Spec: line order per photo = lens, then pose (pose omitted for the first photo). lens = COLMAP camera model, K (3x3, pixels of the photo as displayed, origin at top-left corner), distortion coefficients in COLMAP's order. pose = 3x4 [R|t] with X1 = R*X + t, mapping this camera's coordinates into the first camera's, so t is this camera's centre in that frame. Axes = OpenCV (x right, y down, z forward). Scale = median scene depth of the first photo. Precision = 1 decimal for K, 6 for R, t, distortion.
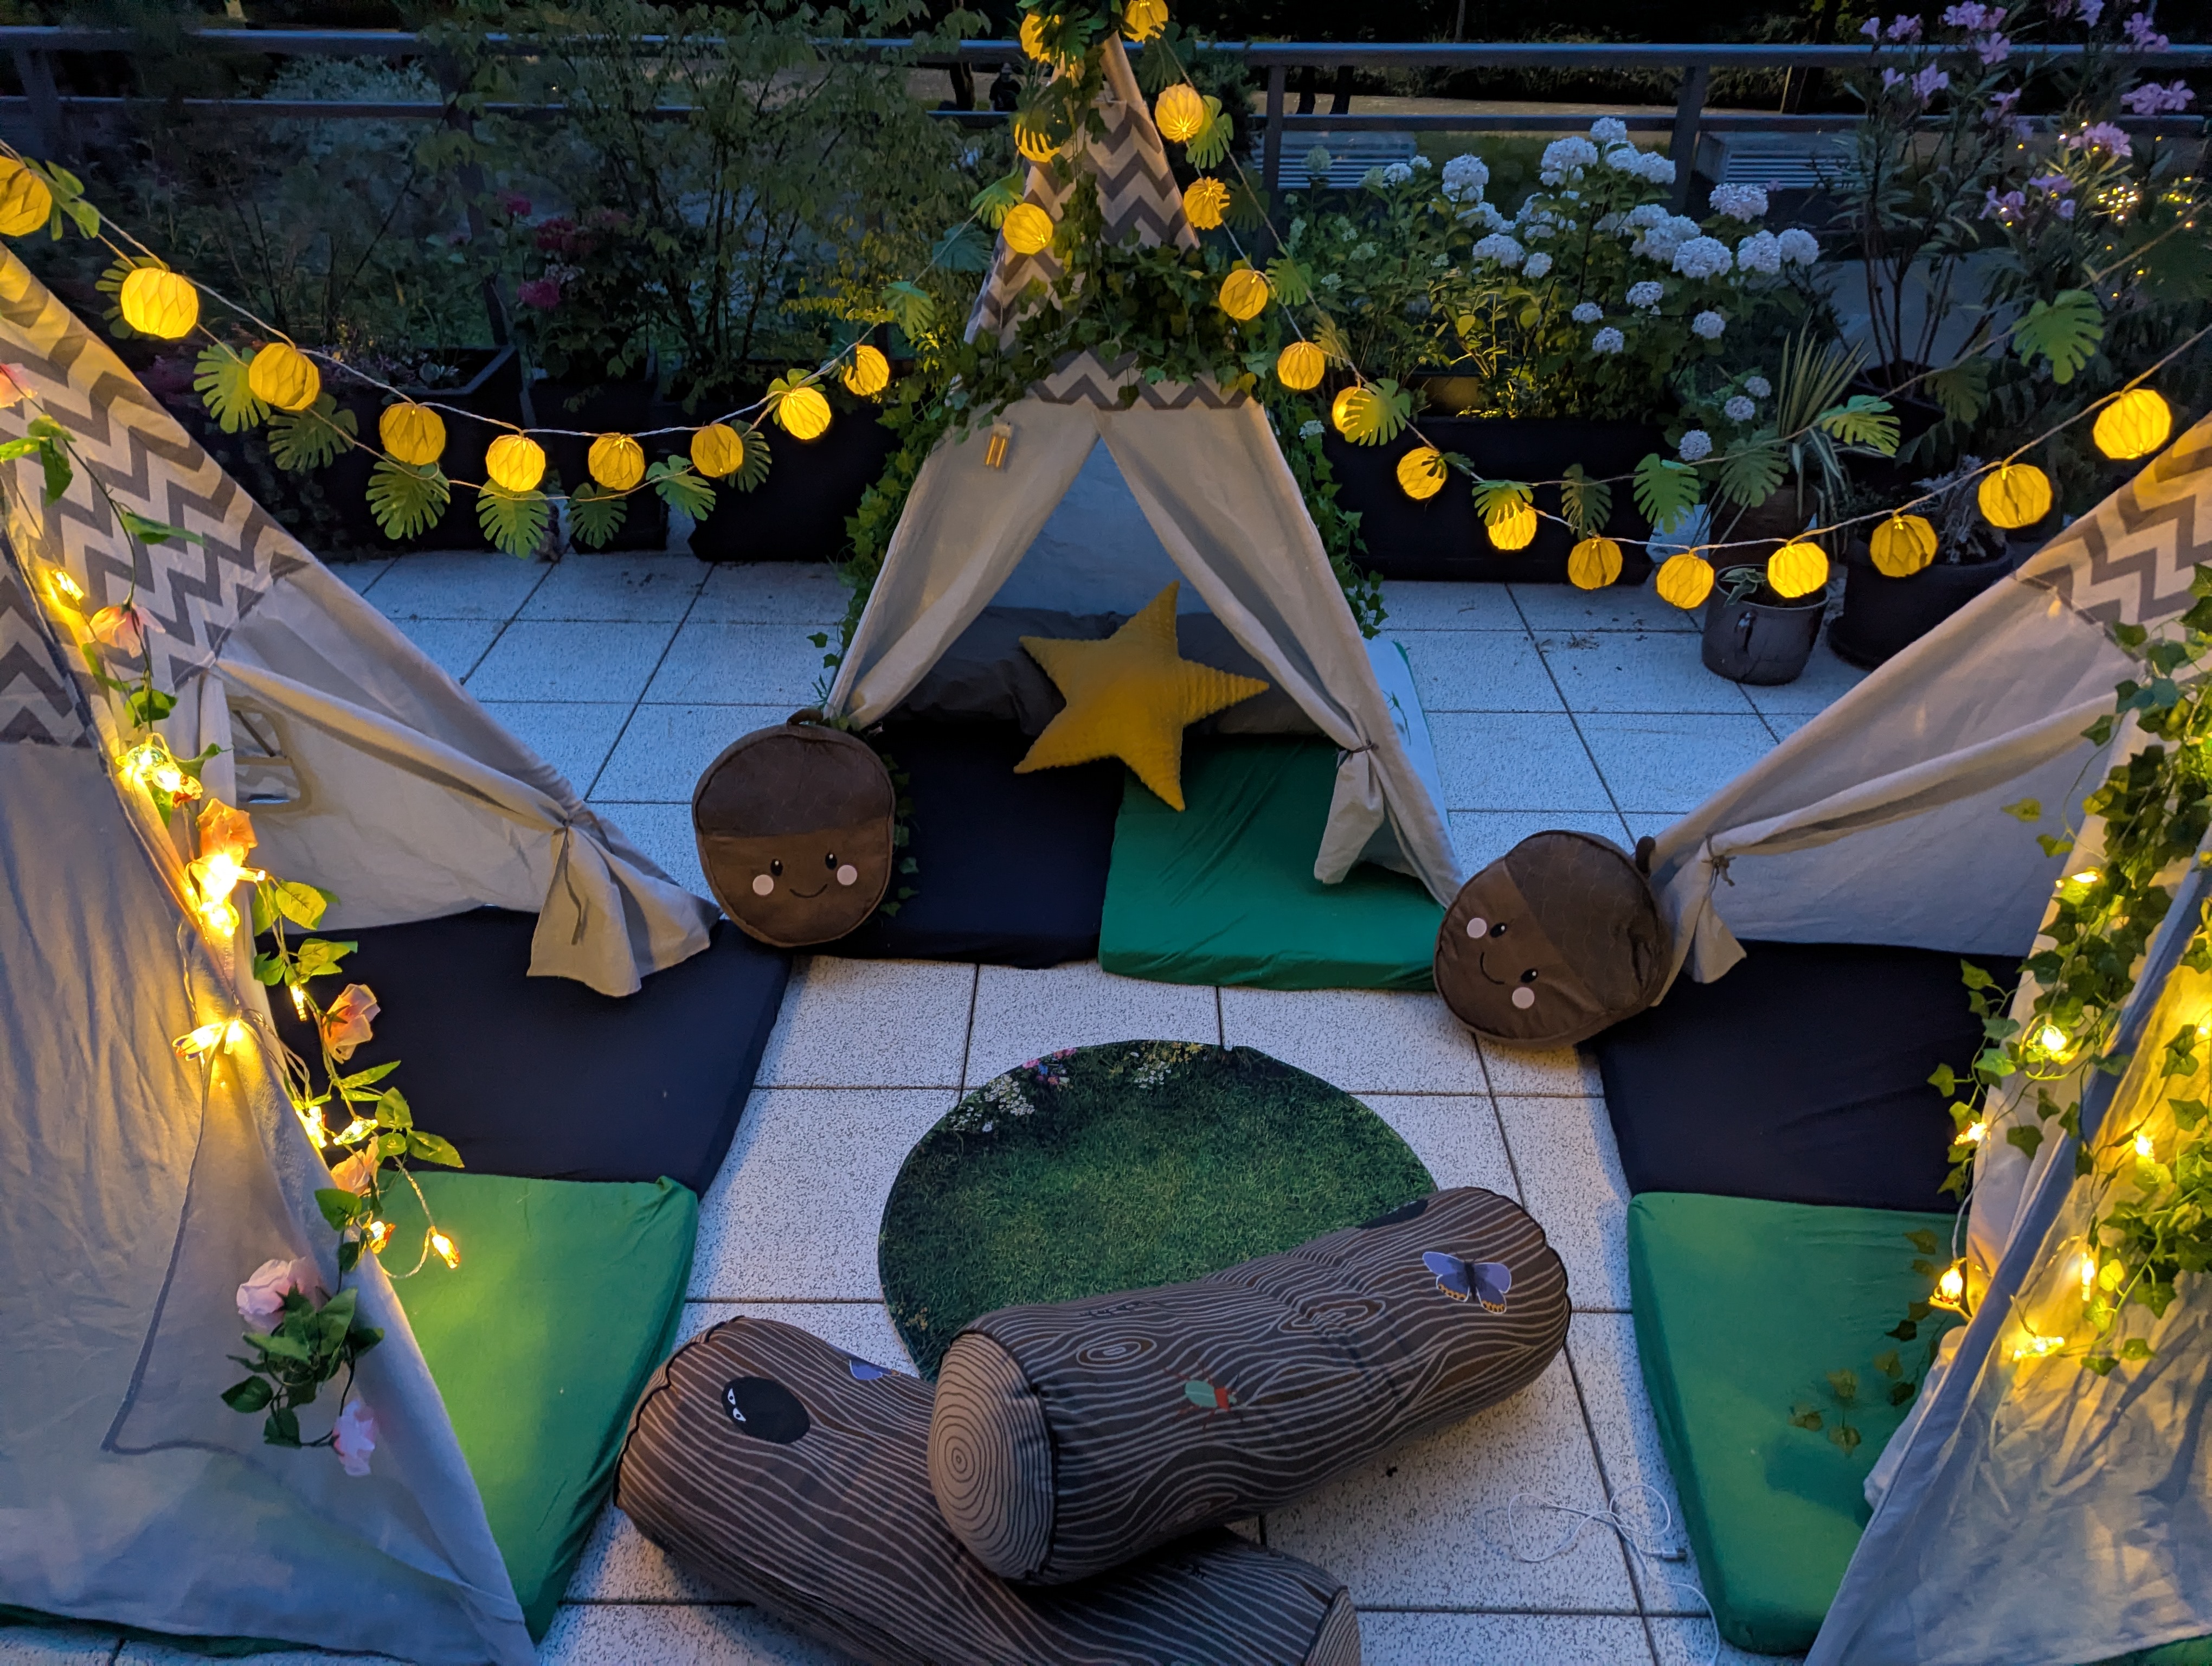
lens RADIAL K [[1519.1, 0, 1087.1], [0, 1519.1, 807.0], [0, 0, 1]] dist [0.078288, -0.078509]
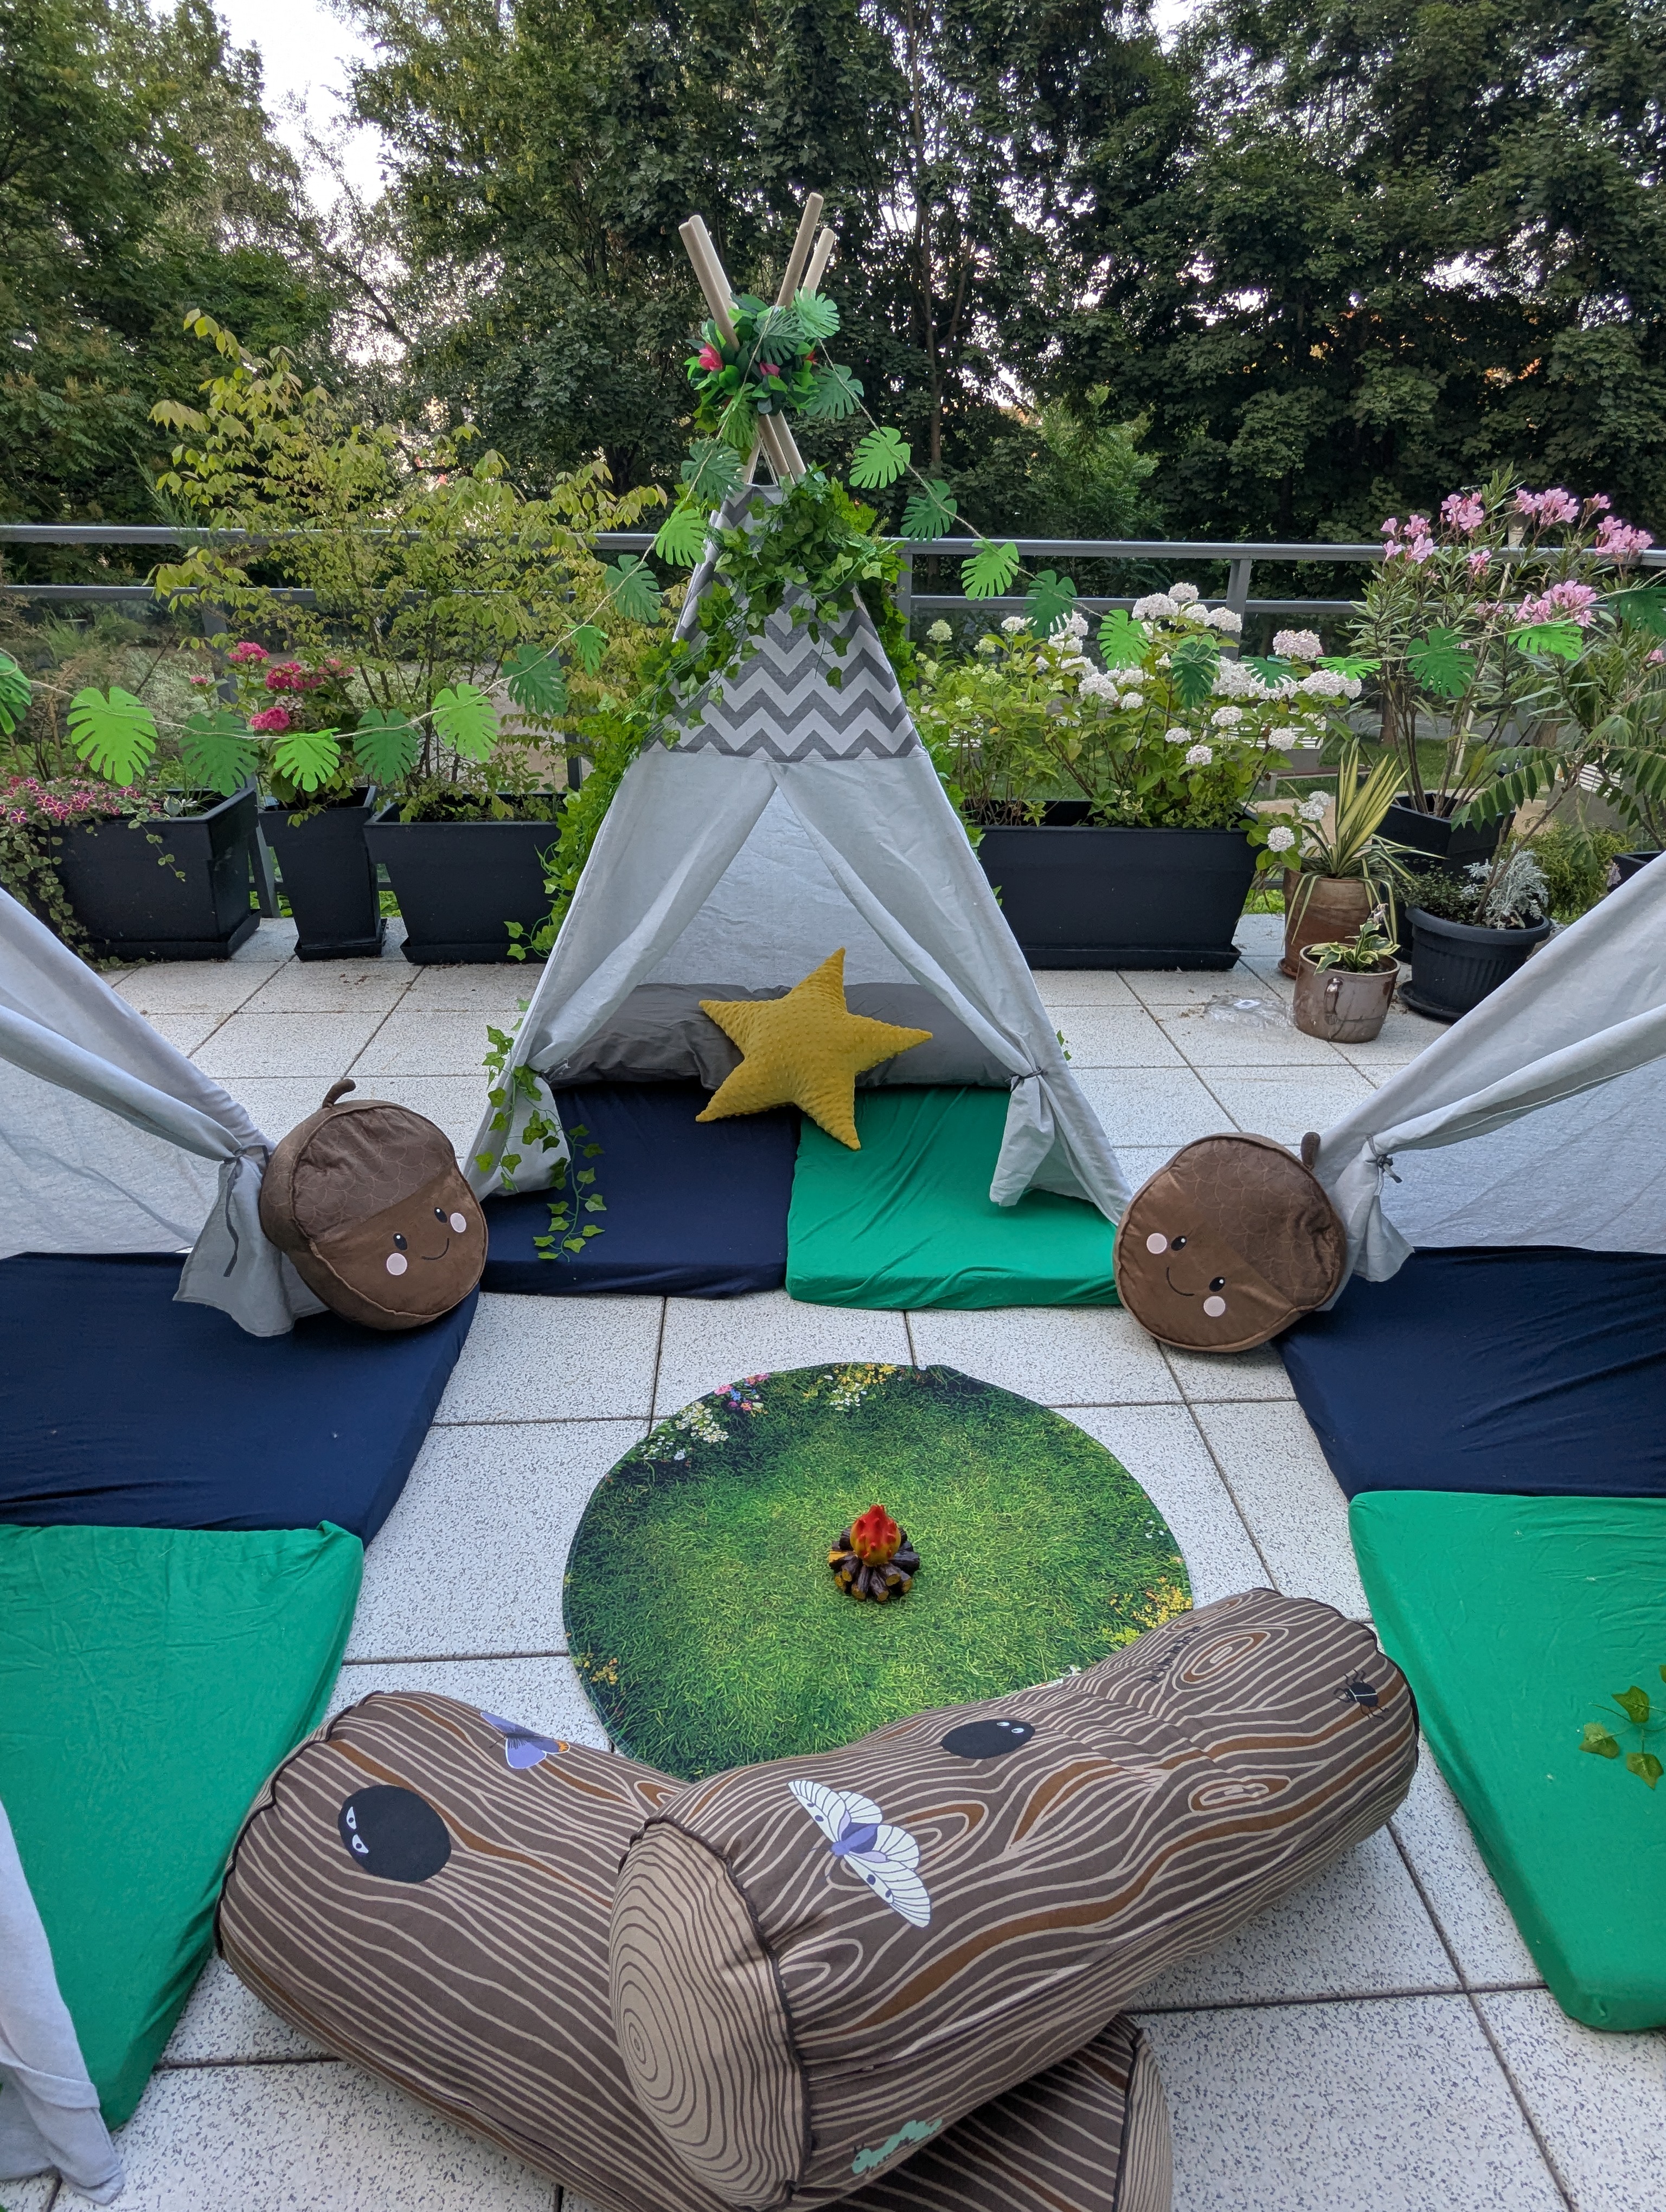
lens RADIAL K [[1193.4, 0, 823.7], [0, 1193.4, 1074.0], [0, 0, 1]] dist [0.000081, 0.000715]
pose [[0.997554, -0.019513, 0.067120, -0.019166], [0.027701, 0.991981, -0.123317, 0.061804], [-0.064175, 0.124875, 0.990095, 0.207699]]
